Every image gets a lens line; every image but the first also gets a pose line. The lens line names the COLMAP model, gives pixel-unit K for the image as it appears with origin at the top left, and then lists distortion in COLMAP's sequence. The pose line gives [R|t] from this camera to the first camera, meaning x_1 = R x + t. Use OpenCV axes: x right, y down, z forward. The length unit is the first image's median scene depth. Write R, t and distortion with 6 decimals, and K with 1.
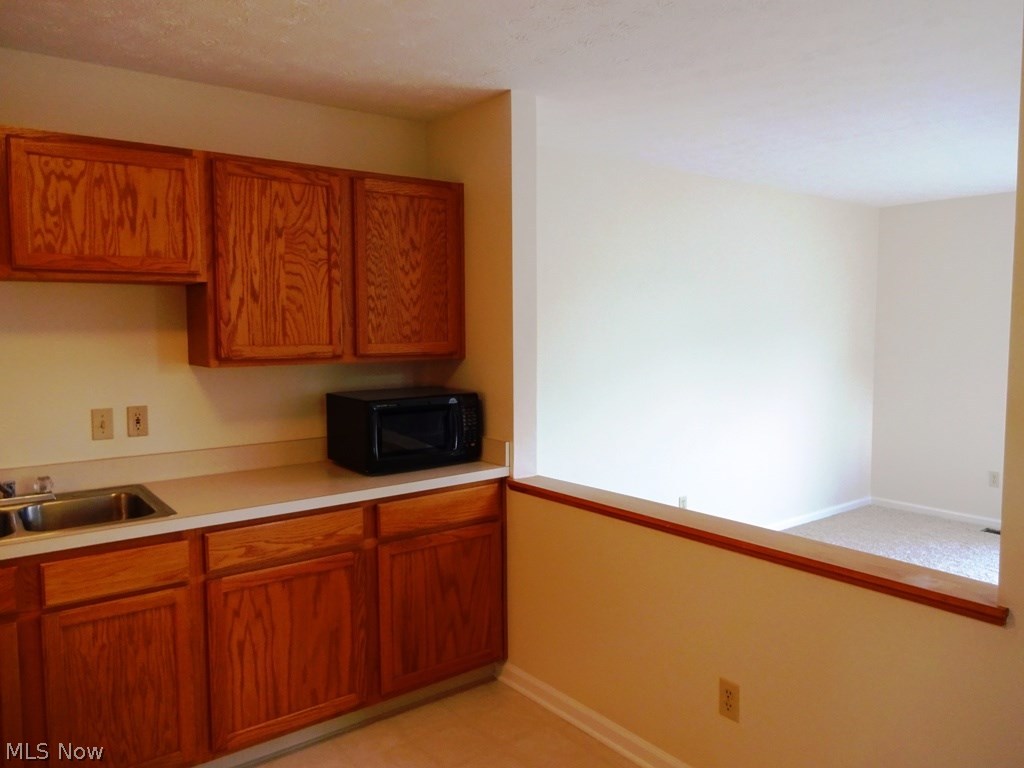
lens RADIAL K [[755.1, 0, 512.0], [0, 755.1, 384.0], [0, 0, 1]] dist [-0.003682, -0.004307]
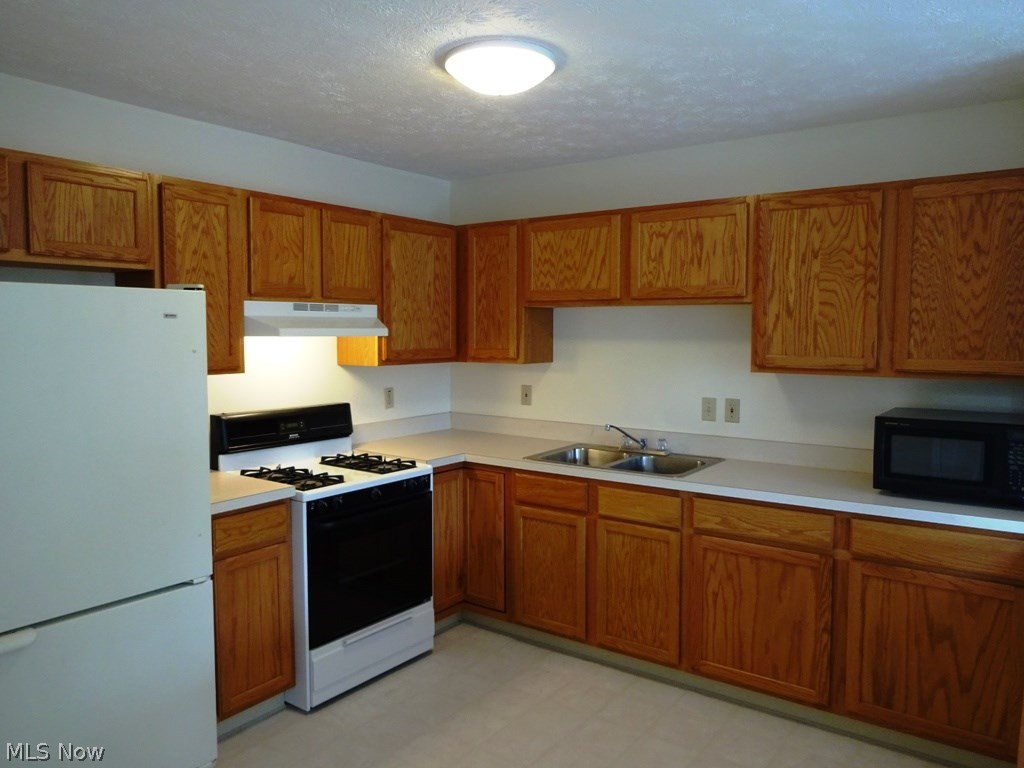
lens RADIAL K [[755.1, 0, 512.0], [0, 755.1, 384.0], [0, 0, 1]] dist [-0.003682, -0.004307]
pose [[0.285606, 0.076391, -0.955298, 0.629106], [-0.078909, 0.995308, 0.055999, -0.038358], [0.955093, 0.059388, 0.290294, 0.266290]]
